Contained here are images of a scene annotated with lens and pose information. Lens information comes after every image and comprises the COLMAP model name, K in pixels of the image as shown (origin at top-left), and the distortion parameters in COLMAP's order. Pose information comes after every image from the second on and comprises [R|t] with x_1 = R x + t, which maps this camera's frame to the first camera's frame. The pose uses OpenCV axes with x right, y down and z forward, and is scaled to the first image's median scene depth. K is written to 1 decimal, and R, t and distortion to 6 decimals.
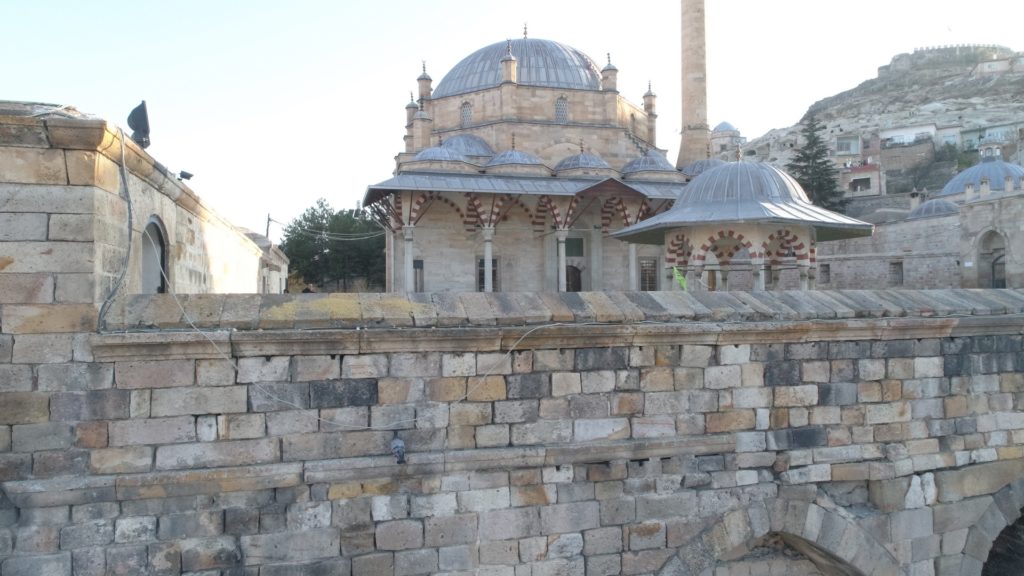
lens RADIAL K [[682.3, 0, 511.9], [0, 682.3, 289.4], [0, 0, 1]] dist [-0.000858, -0.001991]
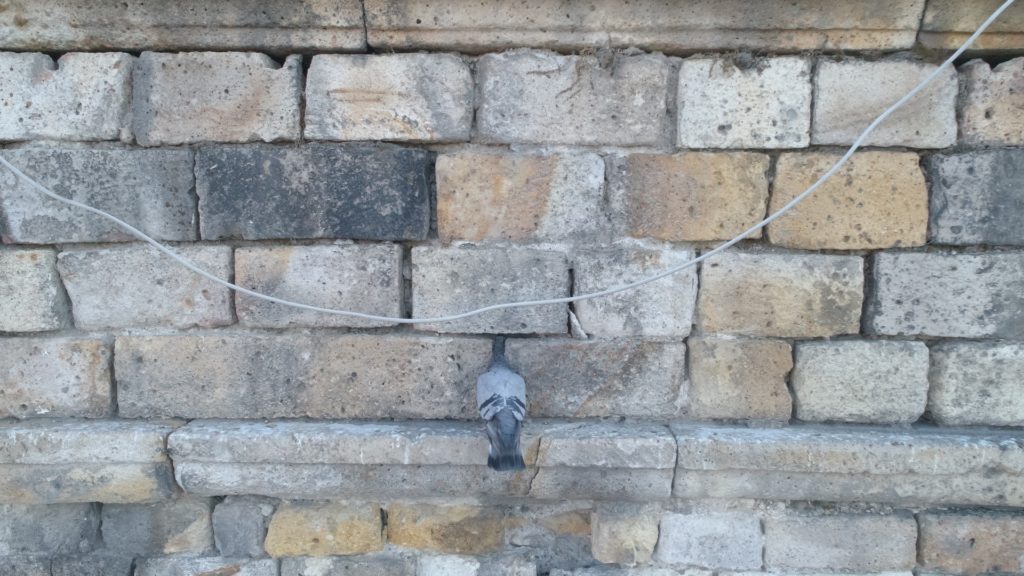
lens RADIAL K [[682.3, 0, 514.4], [0, 682.3, 284.5], [0, 0, 1]] dist [-0.000858, -0.001991]
pose [[0.956788, 0.040247, -0.287988, -0.084737], [-0.006300, 0.993012, 0.117846, 0.151206], [0.290718, -0.110939, 0.950355, 0.734044]]
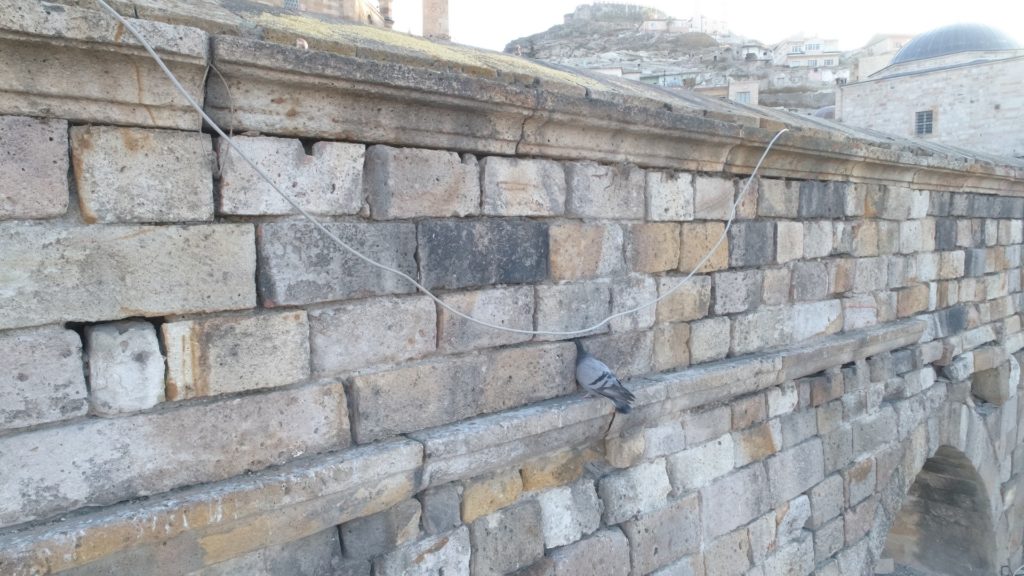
lens RADIAL K [[682.3, 0, 514.4], [0, 682.3, 286.4], [0, 0, 1]] dist [-0.000858, -0.001991]
pose [[0.907995, -0.036556, 0.417383, -0.384814], [-0.004326, 0.995315, 0.096585, 0.129556], [-0.418958, -0.089504, 0.903583, 0.619446]]
